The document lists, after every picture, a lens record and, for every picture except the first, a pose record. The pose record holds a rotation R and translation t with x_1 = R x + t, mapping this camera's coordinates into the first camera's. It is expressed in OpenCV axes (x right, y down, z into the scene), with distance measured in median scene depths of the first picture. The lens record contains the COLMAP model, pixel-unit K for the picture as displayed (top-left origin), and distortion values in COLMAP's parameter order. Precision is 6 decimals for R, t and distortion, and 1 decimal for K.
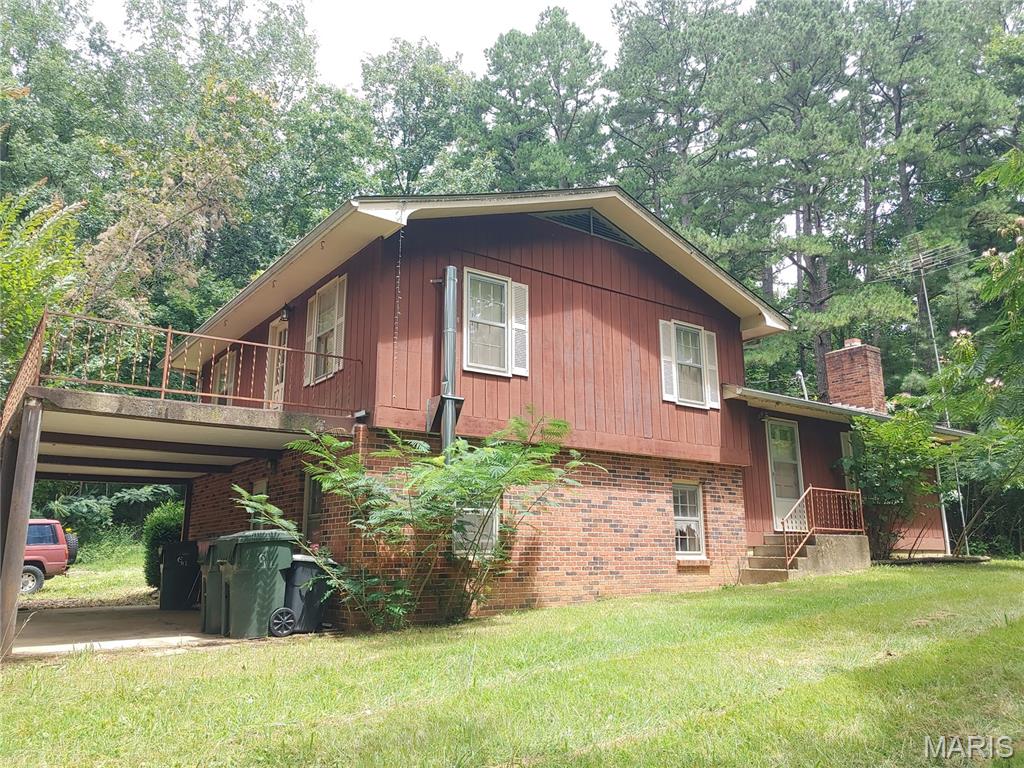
lens RADIAL K [[776.2, 0, 511.3], [0, 776.2, 383.2], [0, 0, 1]] dist [0.005008, -0.002293]
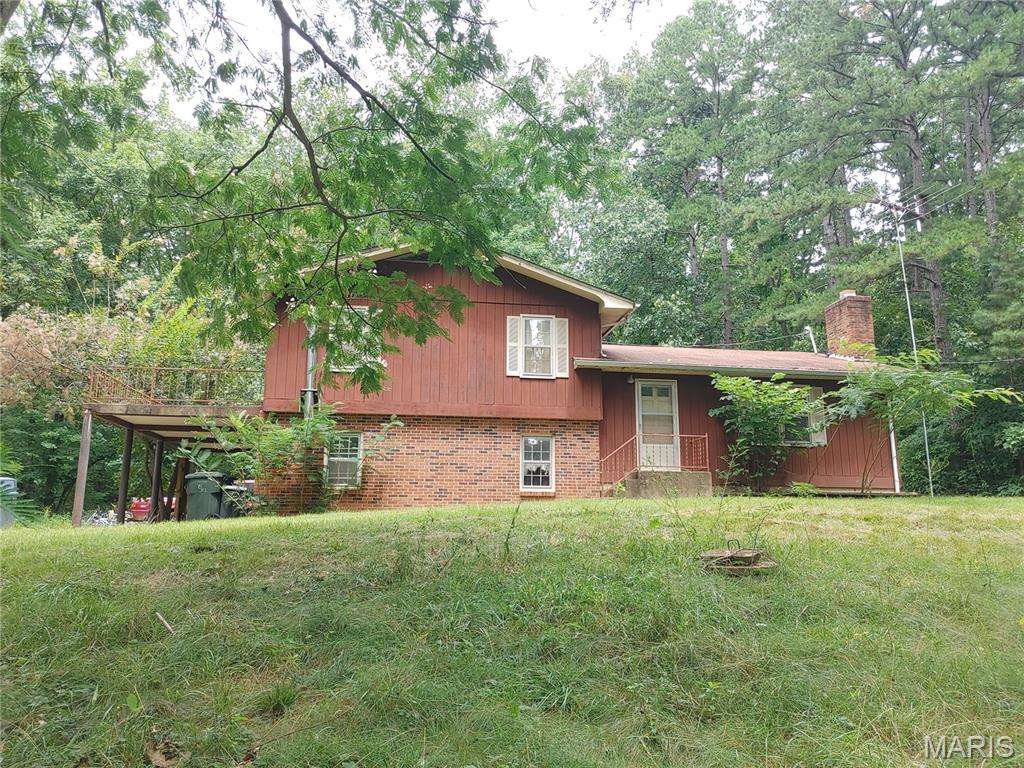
lens RADIAL K [[776.2, 0, 513.0], [0, 776.2, 382.9], [0, 0, 1]] dist [0.005008, -0.002293]
pose [[0.890029, -0.083390, -0.448213, 0.797967], [0.095838, 0.995384, 0.005118, 0.027821], [0.445717, -0.047511, 0.893912, -0.210143]]
